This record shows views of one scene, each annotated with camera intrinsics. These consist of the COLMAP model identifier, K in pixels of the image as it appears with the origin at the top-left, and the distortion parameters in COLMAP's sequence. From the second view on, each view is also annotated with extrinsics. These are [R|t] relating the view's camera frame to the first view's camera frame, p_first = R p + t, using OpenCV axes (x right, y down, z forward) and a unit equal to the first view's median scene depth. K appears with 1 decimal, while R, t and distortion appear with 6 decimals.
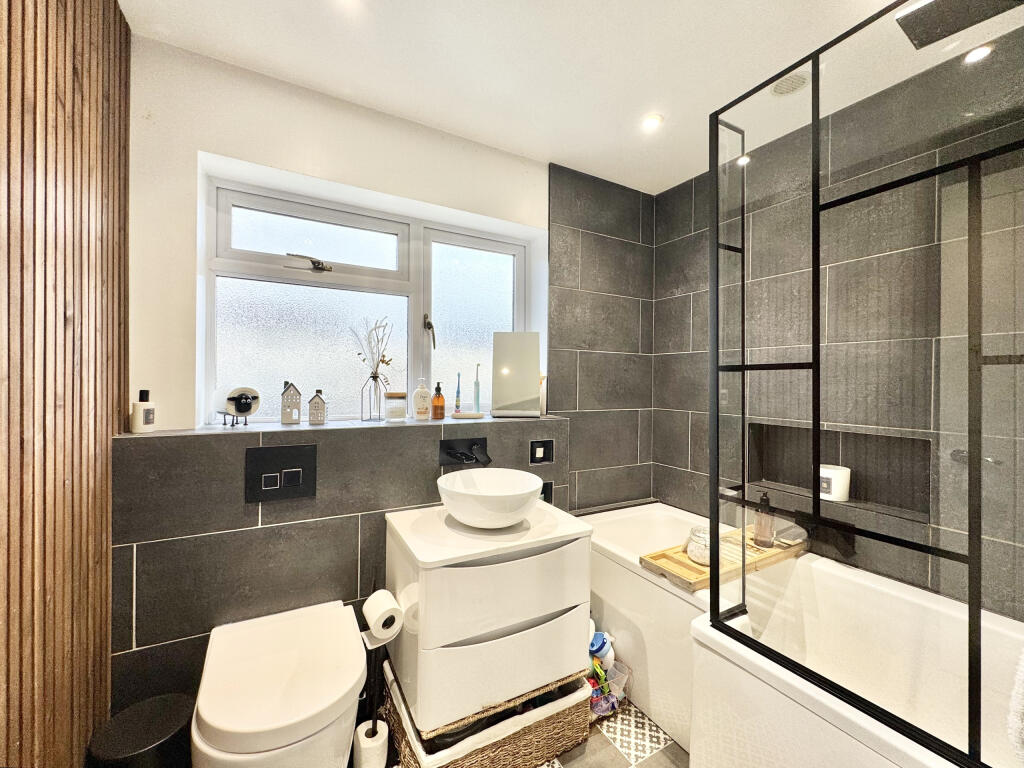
lens RADIAL K [[413.2, 0, 506.3], [0, 413.2, 384.0], [0, 0, 1]] dist [0.001228, 0.000170]
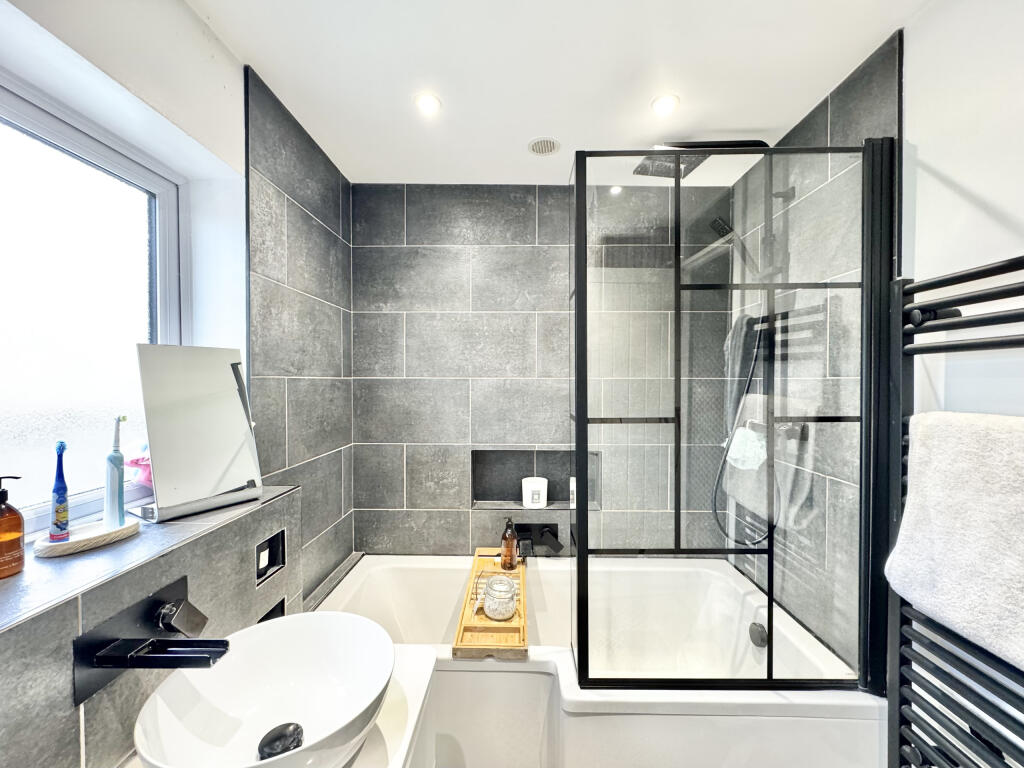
lens RADIAL K [[413.2, 0, 506.3], [0, 413.2, 384.0], [0, 0, 1]] dist [0.001228, 0.000170]
pose [[0.502115, -0.021828, 0.864526, -0.221149], [0.014950, 0.999751, 0.016559, -0.075994], [-0.864672, 0.004610, 0.502316, 0.362577]]
